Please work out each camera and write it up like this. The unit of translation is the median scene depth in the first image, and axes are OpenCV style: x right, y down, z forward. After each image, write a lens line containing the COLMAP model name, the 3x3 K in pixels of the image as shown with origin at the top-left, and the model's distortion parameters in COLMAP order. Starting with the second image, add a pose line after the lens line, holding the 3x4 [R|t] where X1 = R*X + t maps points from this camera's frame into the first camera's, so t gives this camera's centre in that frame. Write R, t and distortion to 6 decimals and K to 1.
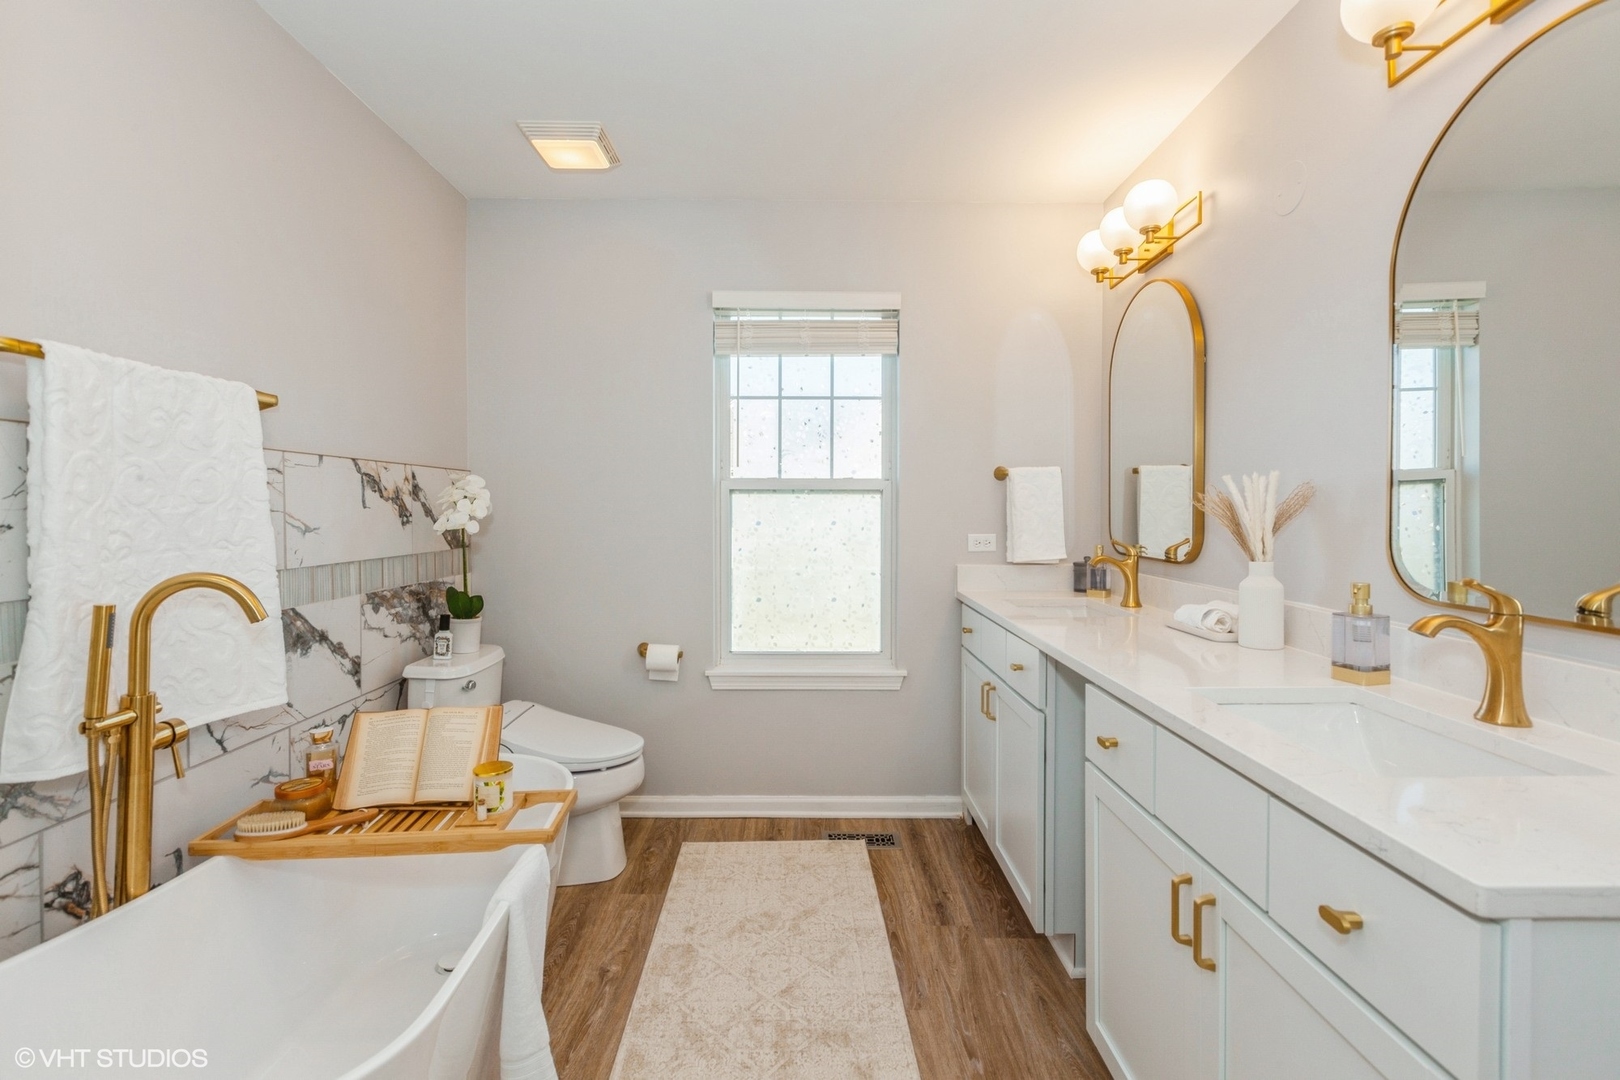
lens RADIAL K [[745.7, 0, 811.8], [0, 745.7, 499.6], [0, 0, 1]] dist [-0.000252, -0.000044]
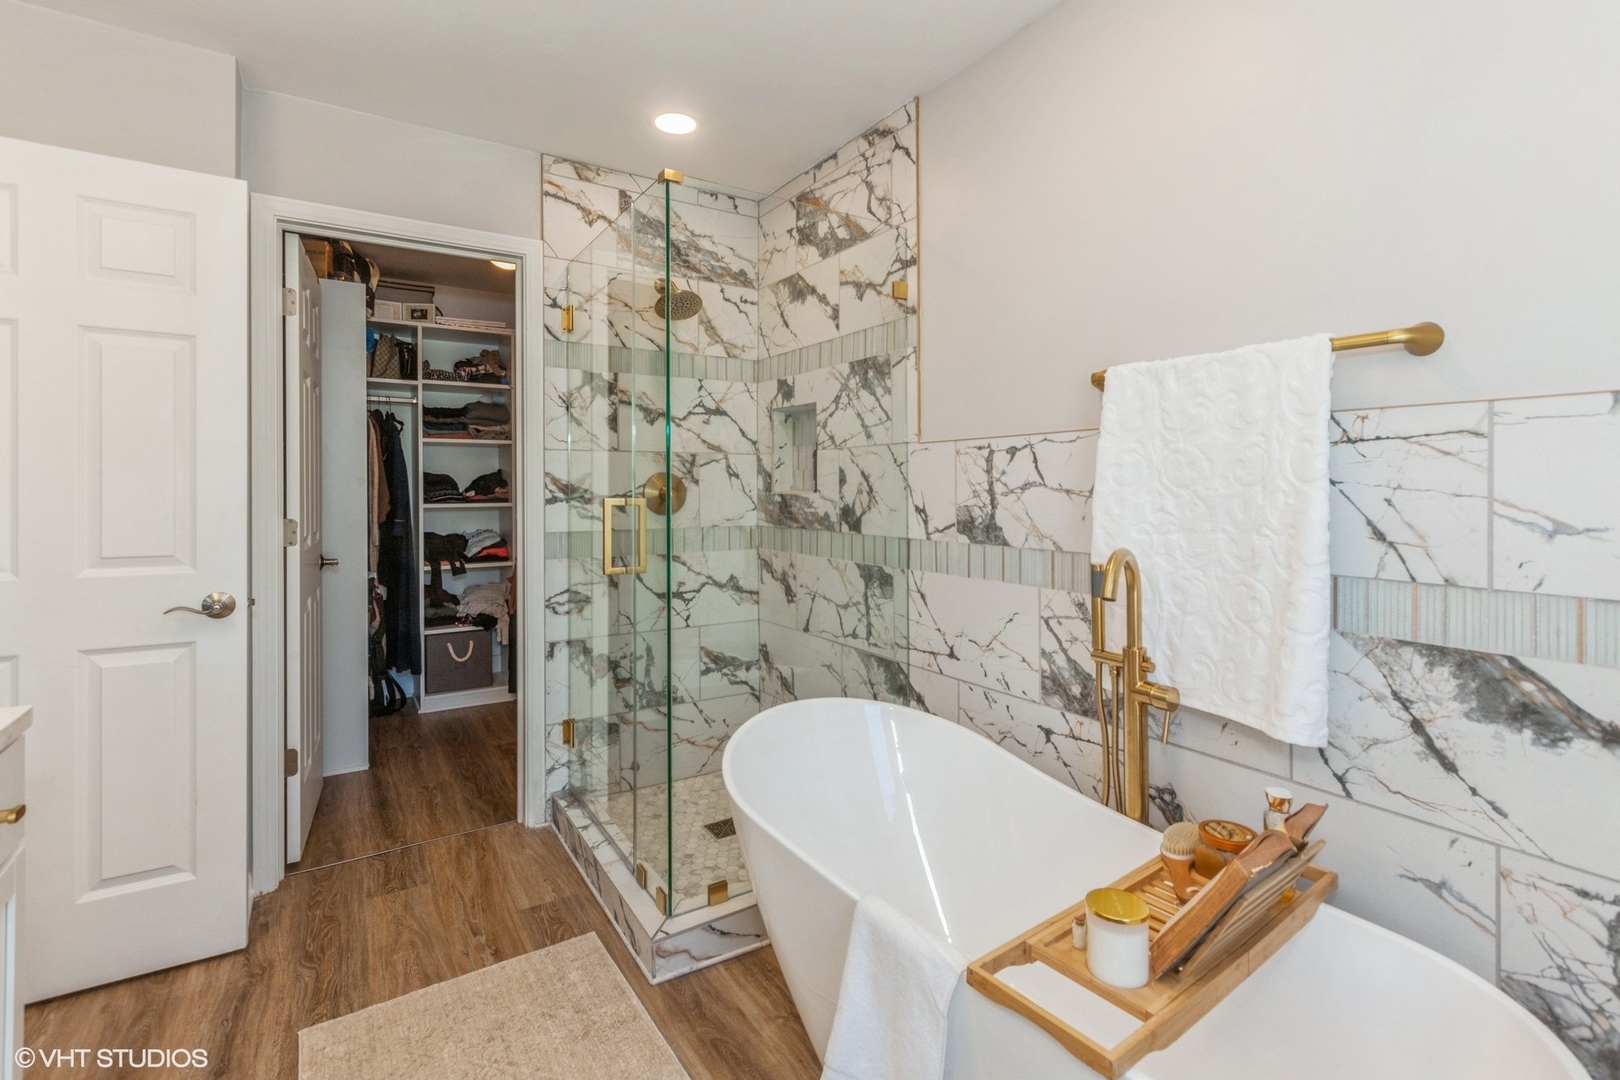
lens RADIAL K [[745.7, 0, 811.8], [0, 745.7, 499.6], [0, 0, 1]] dist [-0.000252, -0.000044]
pose [[-0.850569, 0.002119, -0.525859, 0.120273], [0.001115, 0.999997, 0.002226, 0.018280], [0.525863, 0.001307, -0.850569, 1.376005]]
